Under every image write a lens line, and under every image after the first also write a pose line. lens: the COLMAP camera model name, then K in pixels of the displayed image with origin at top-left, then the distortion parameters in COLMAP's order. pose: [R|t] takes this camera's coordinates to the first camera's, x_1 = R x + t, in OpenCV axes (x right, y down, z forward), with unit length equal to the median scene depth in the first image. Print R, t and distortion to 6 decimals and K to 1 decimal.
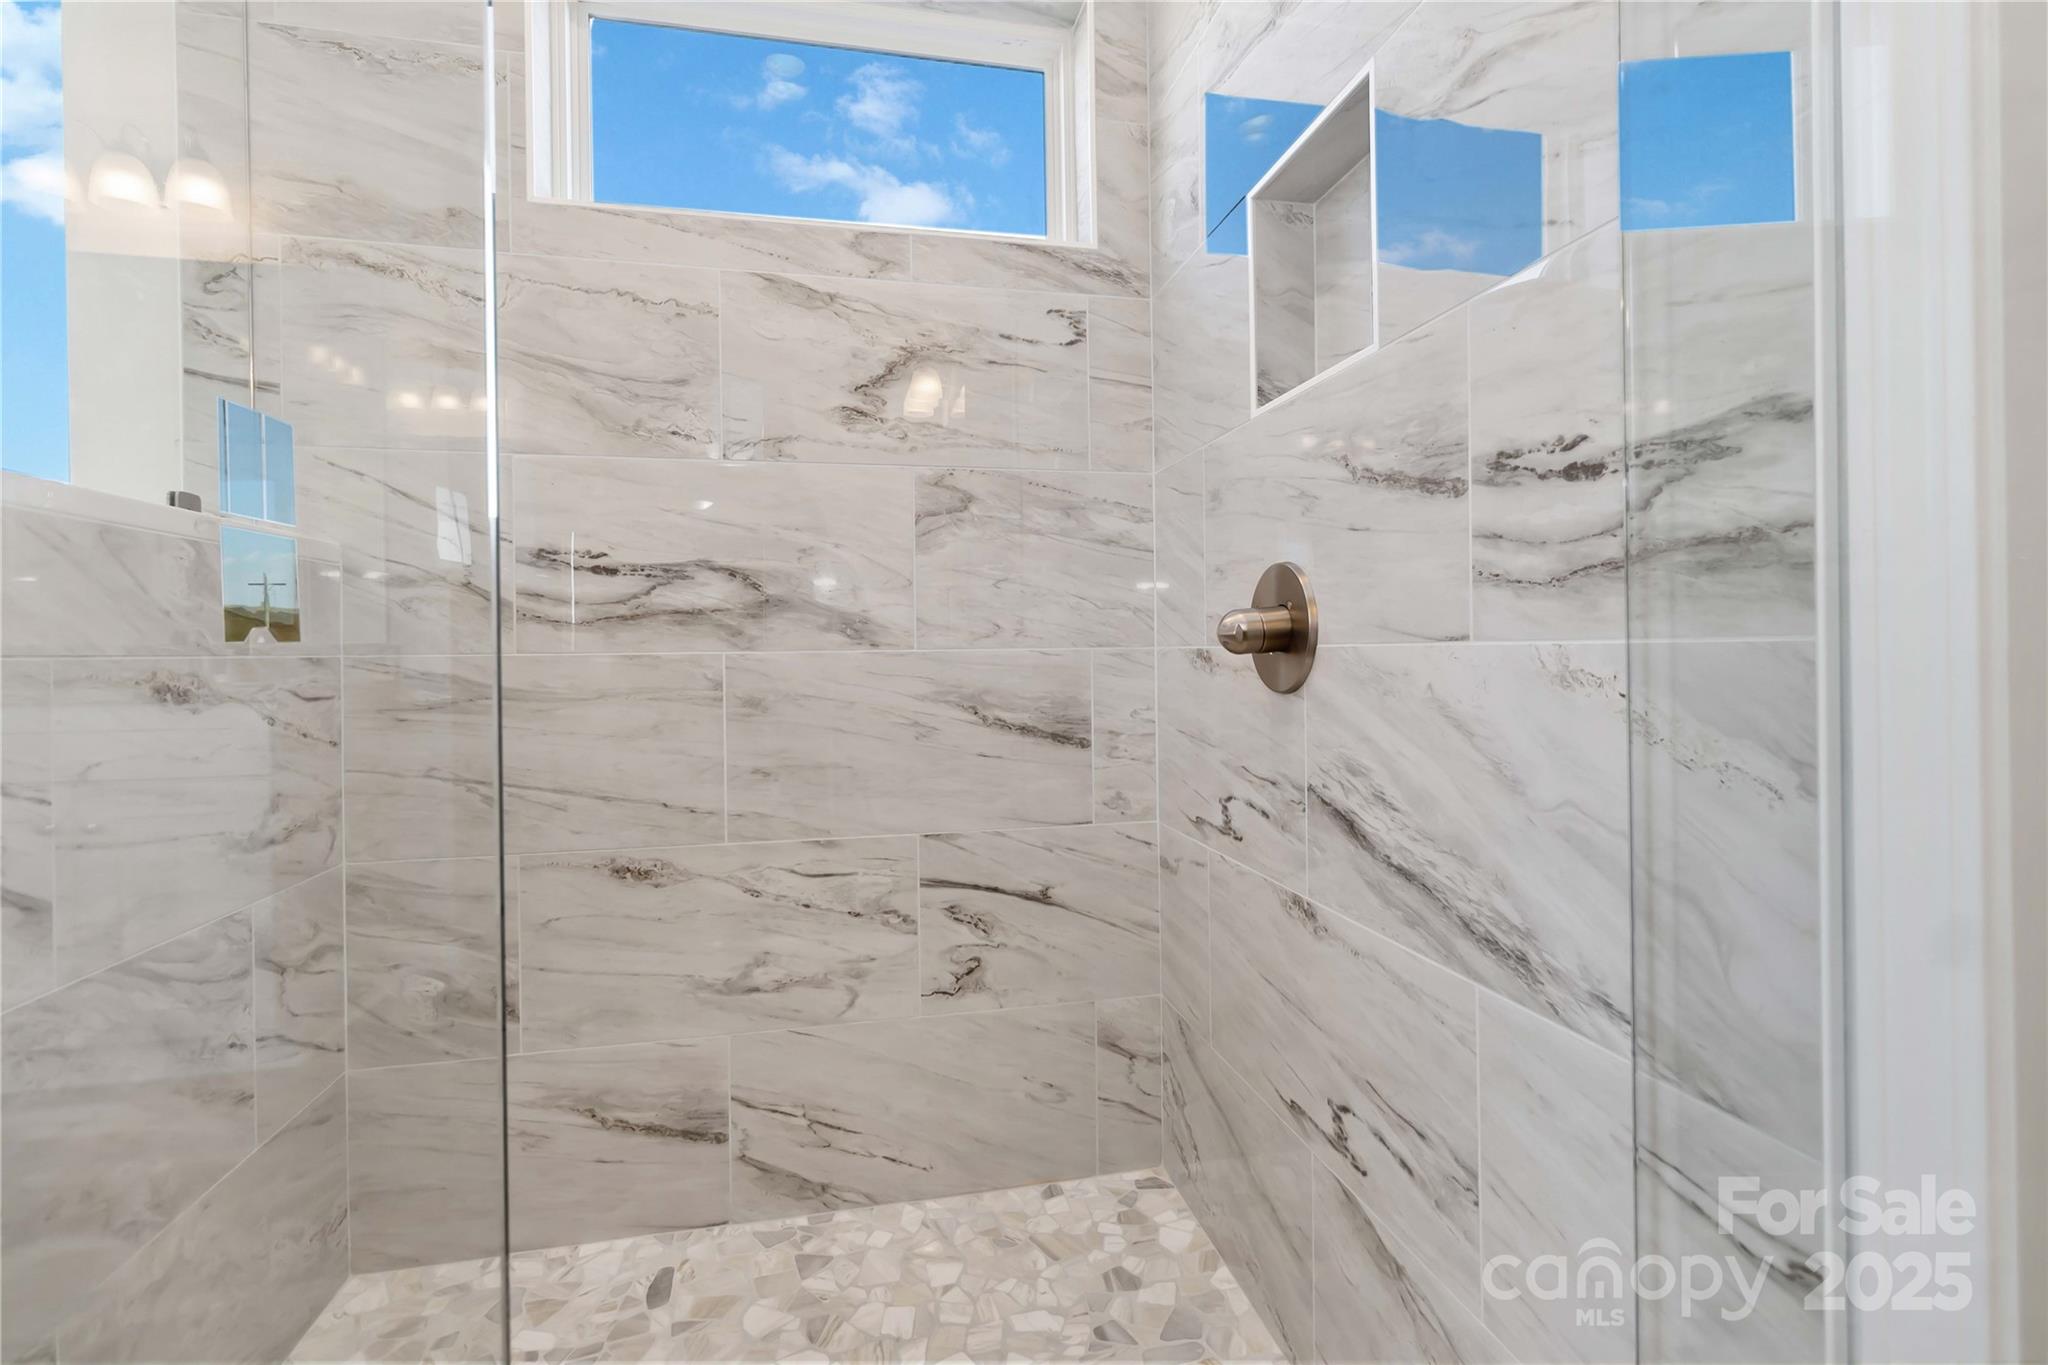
lens RADIAL K [[947.1, 0, 1032.0], [0, 947.1, 650.9], [0, 0, 1]] dist [-0.000685, 0.000187]
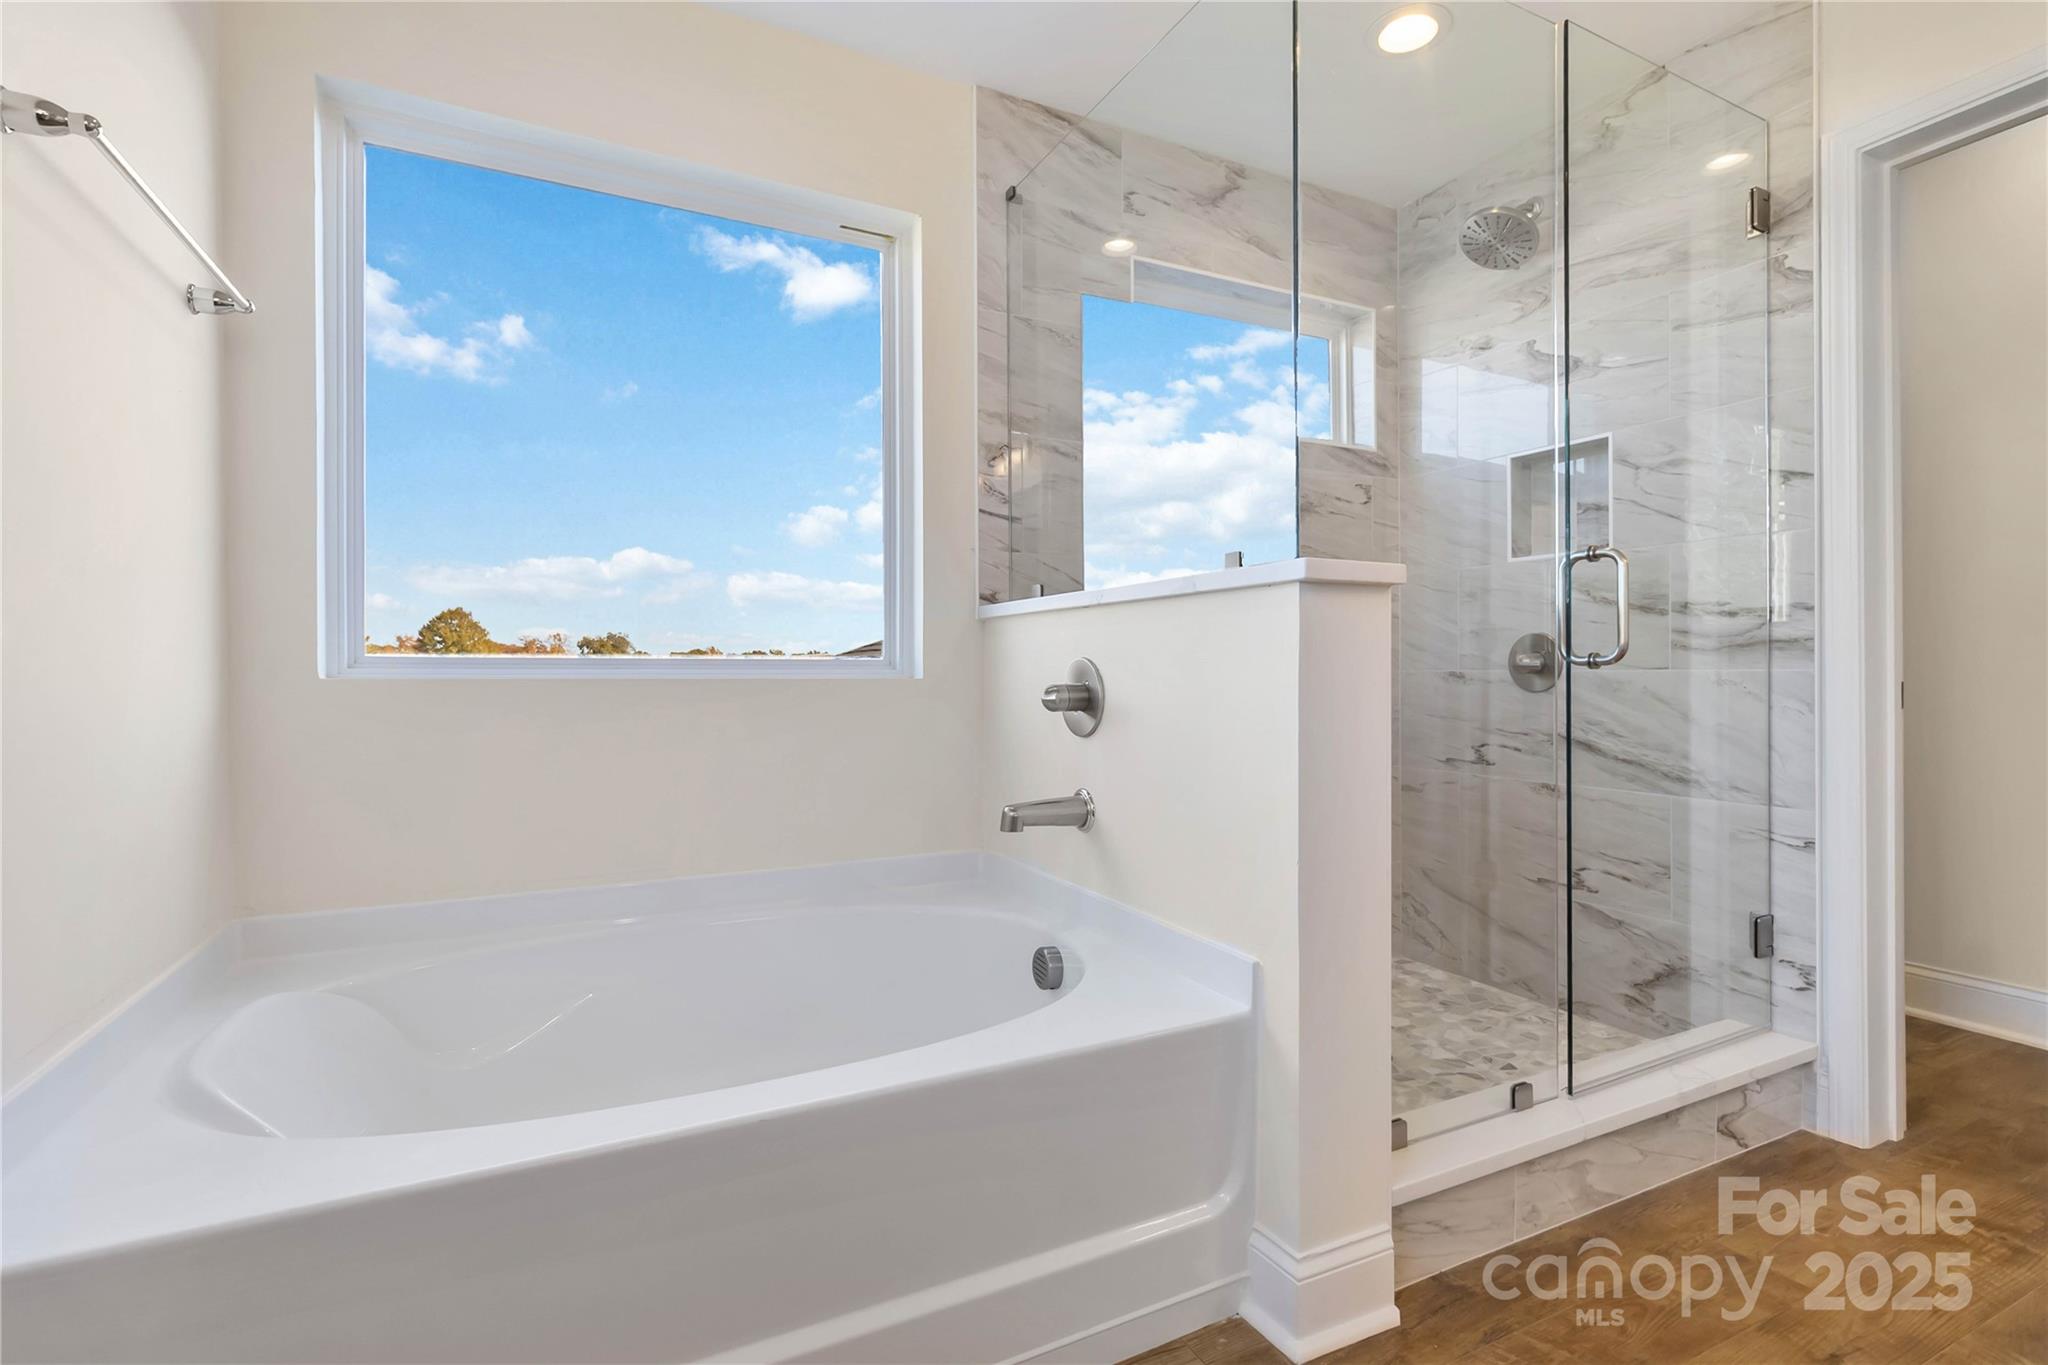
lens RADIAL K [[966.0, 0, 1032.9], [0, 966.0, 671.1], [0, 0, 1]] dist [-0.004212, -0.000609]
pose [[0.967291, 0.009476, 0.253493, -1.184569], [-0.008616, 0.999953, -0.004502, 0.013267], [-0.253524, 0.002171, 0.967327, -0.715651]]
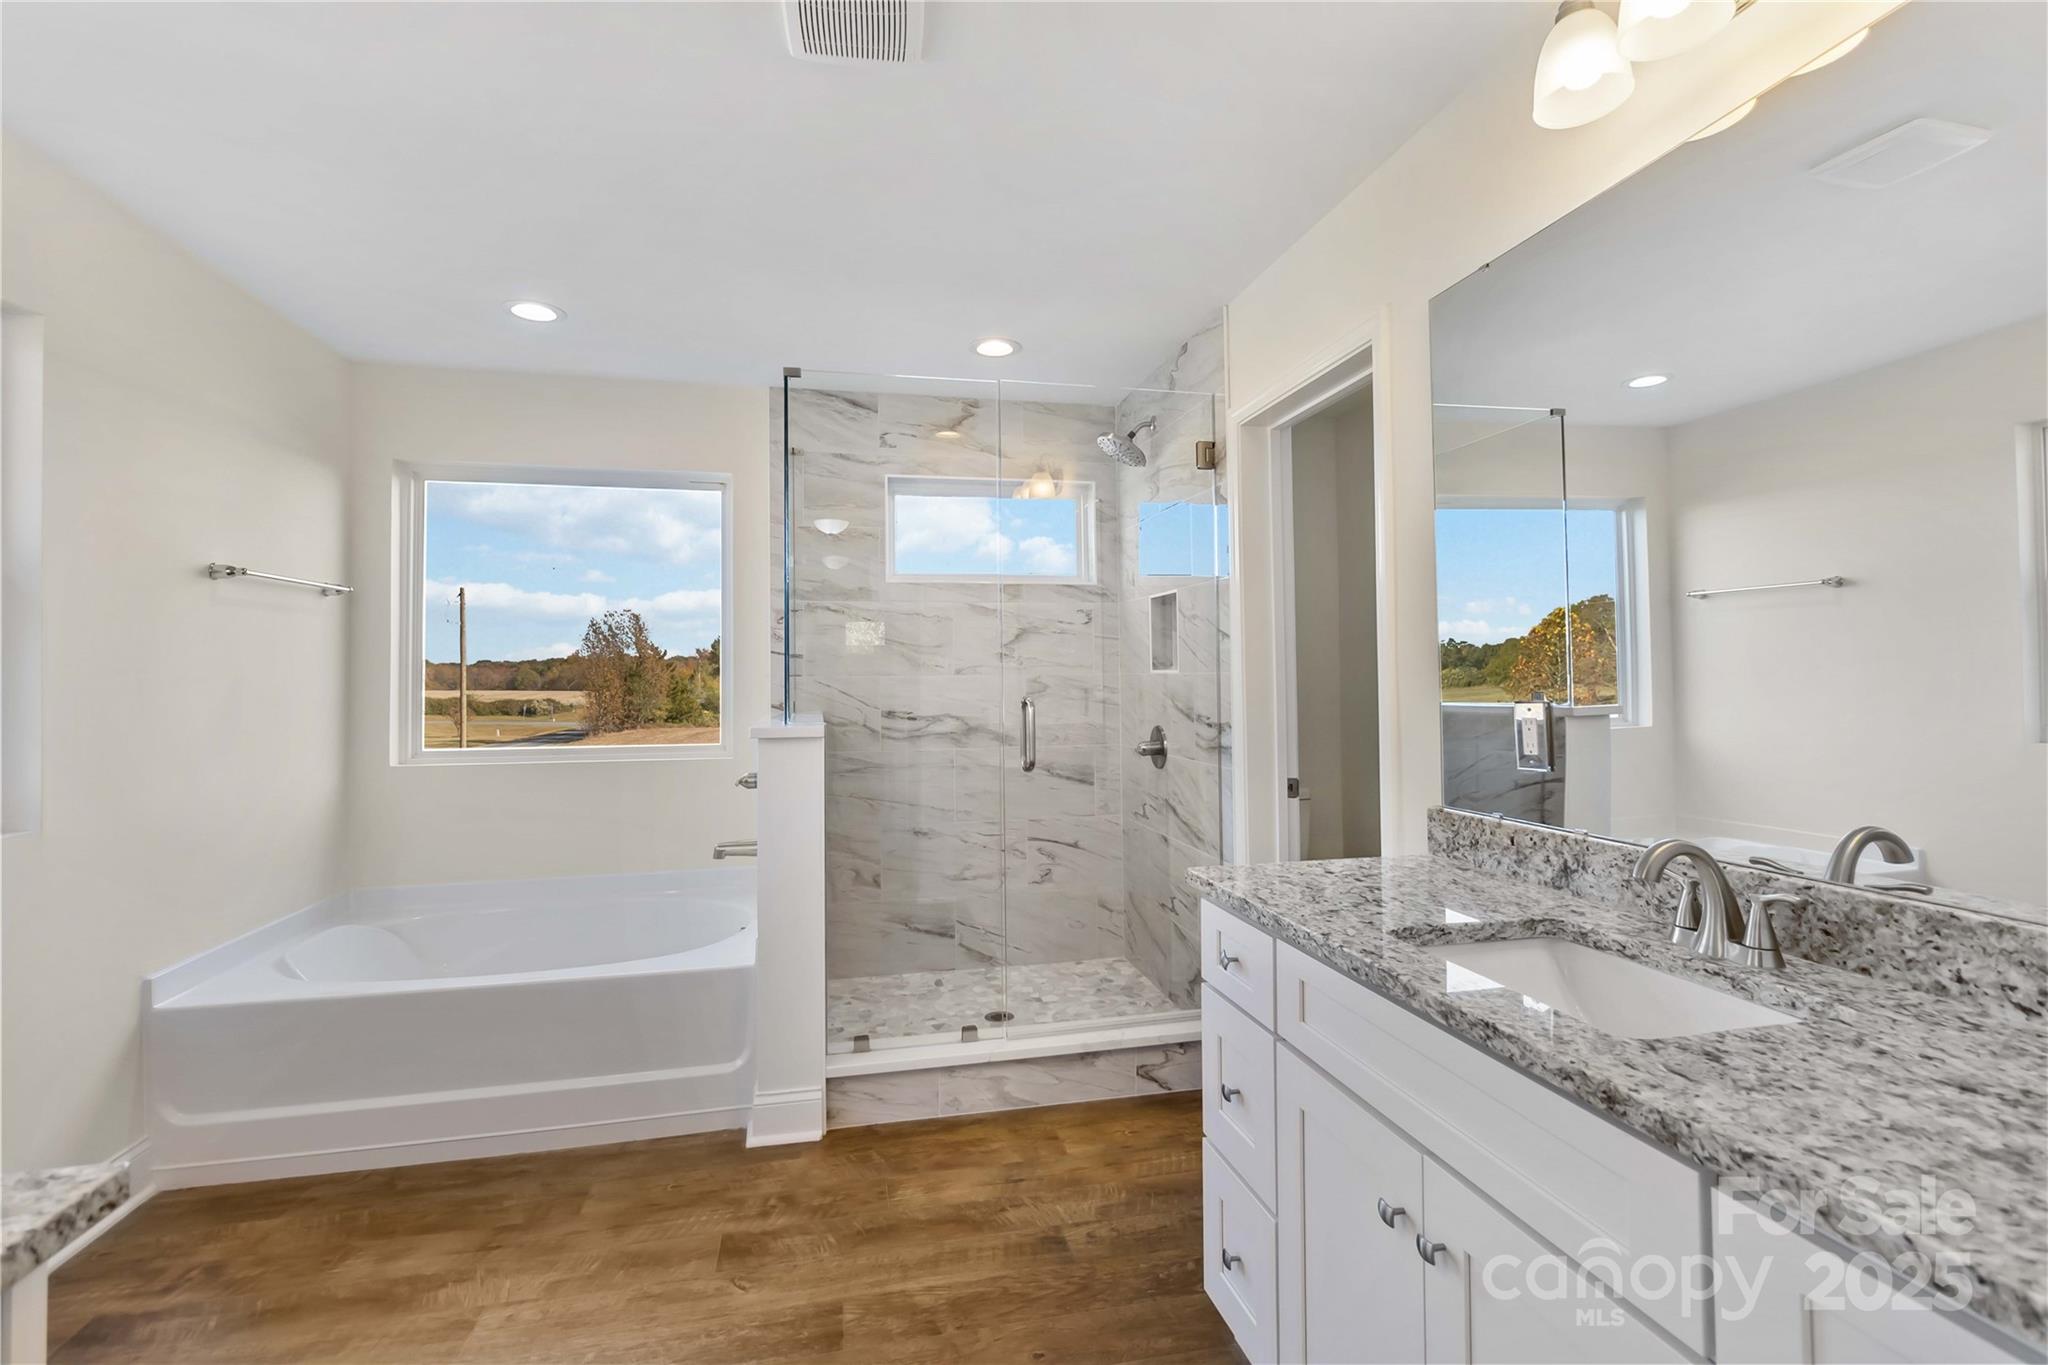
lens RADIAL K [[947.1, 0, 1032.0], [0, 947.1, 650.9], [0, 0, 1]] dist [-0.000685, 0.000187]
pose [[0.999971, 0.000680, 0.007549, -0.138175], [-0.000485, 0.999667, -0.025806, -0.212097], [-0.007564, 0.025802, 0.999638, -1.708076]]
